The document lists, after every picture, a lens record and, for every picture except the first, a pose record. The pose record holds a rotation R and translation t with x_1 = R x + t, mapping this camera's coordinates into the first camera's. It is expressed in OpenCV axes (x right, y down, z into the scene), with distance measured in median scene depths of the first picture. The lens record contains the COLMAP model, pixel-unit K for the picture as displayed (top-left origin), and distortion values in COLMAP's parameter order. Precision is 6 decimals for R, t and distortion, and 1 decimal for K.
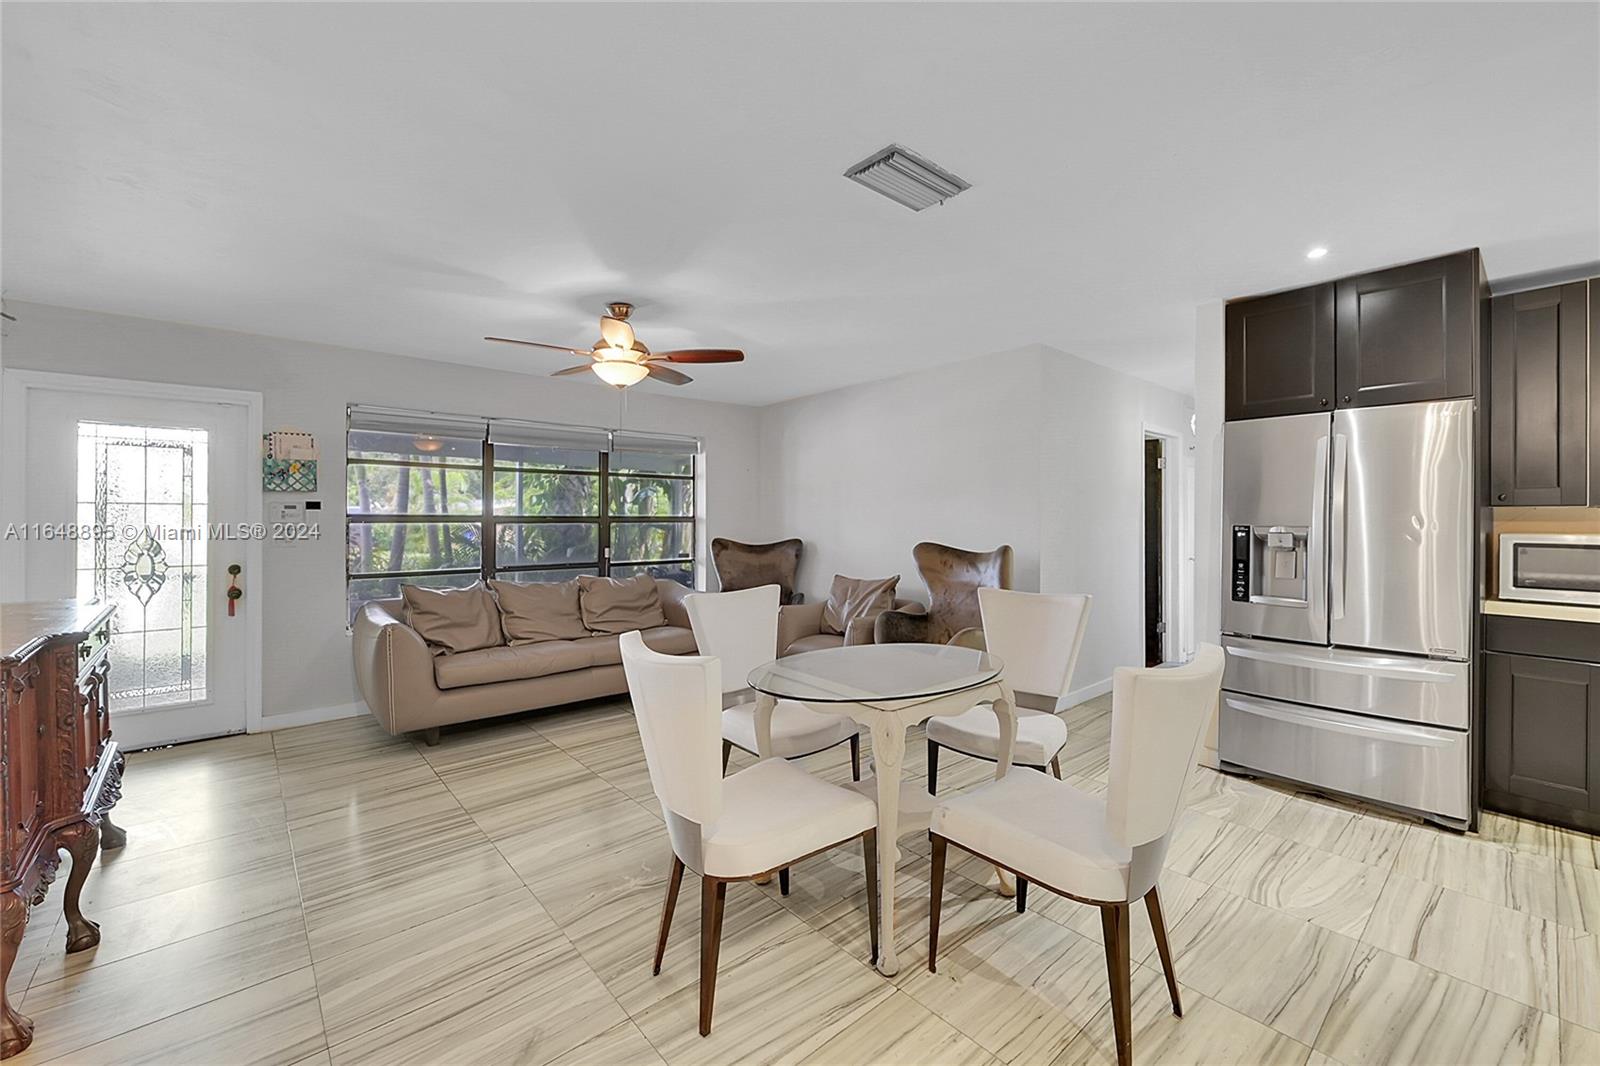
lens RADIAL K [[657.6, 0, 805.2], [0, 657.6, 520.1], [0, 0, 1]] dist [0.001350, 0.000466]
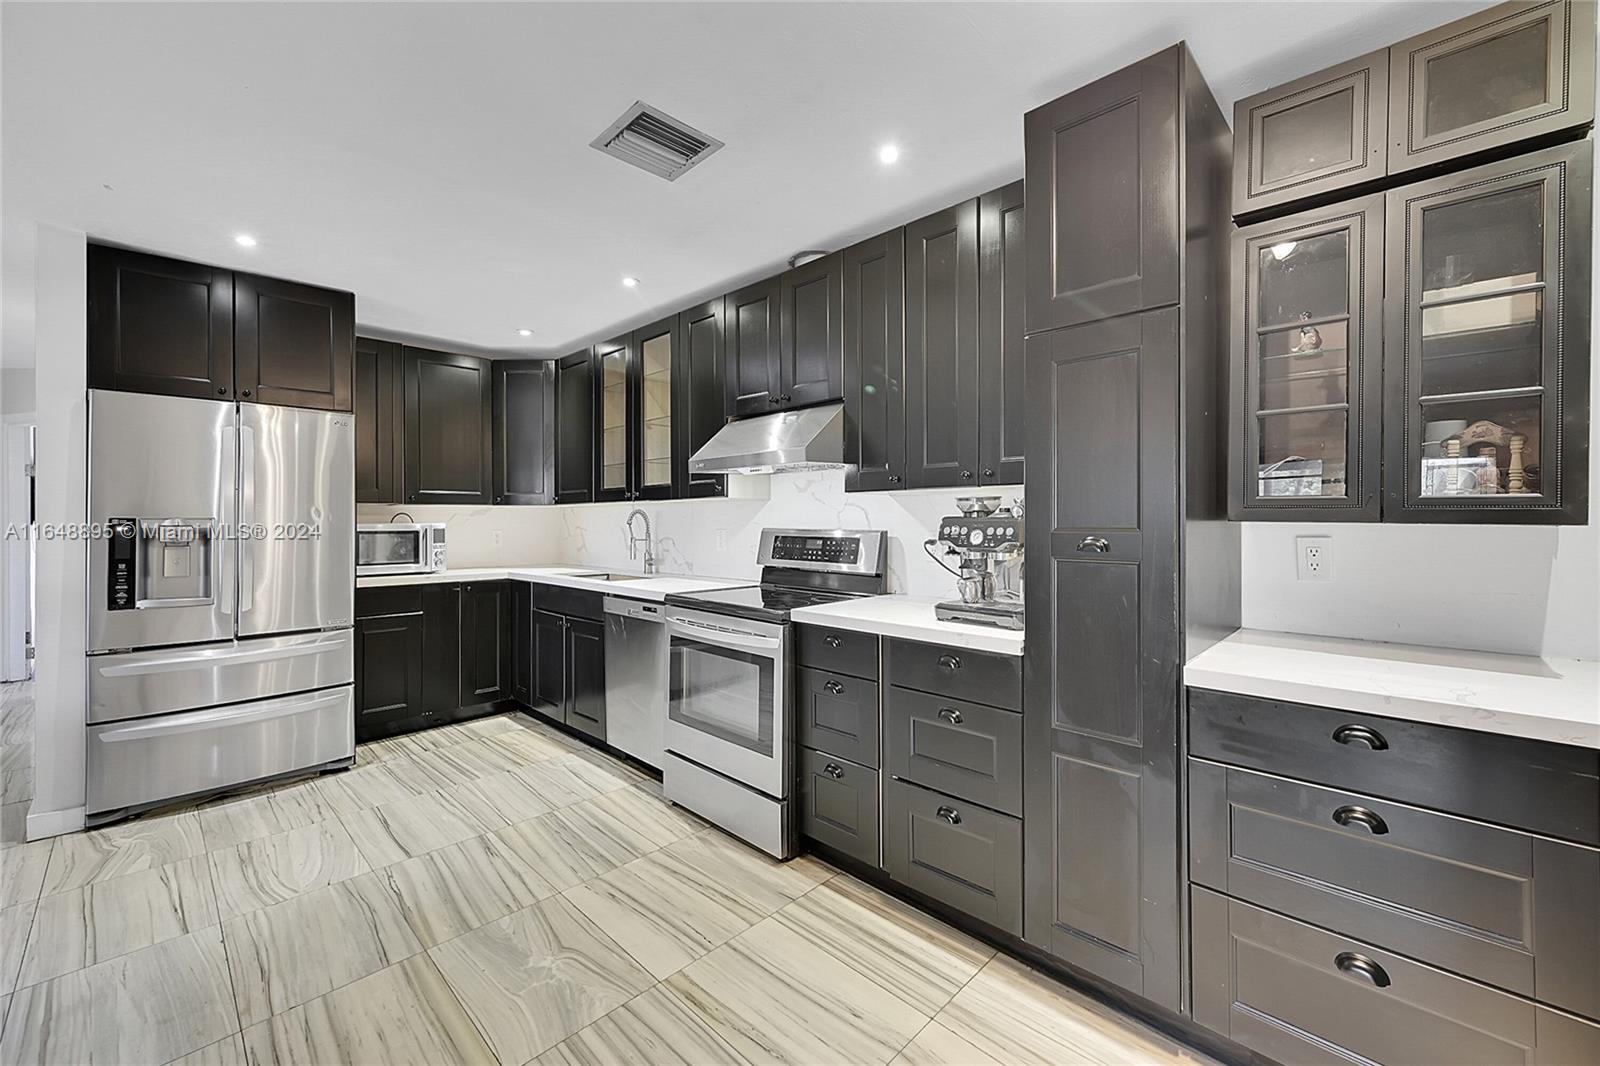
lens RADIAL K [[657.6, 0, 805.2], [0, 657.6, 520.1], [0, 0, 1]] dist [0.001350, 0.000466]
pose [[-0.093657, 0.000660, 0.995604, -0.286430], [0.008384, 0.999965, 0.000126, 0.021030], [-0.995569, 0.008359, -0.093659, 0.258533]]
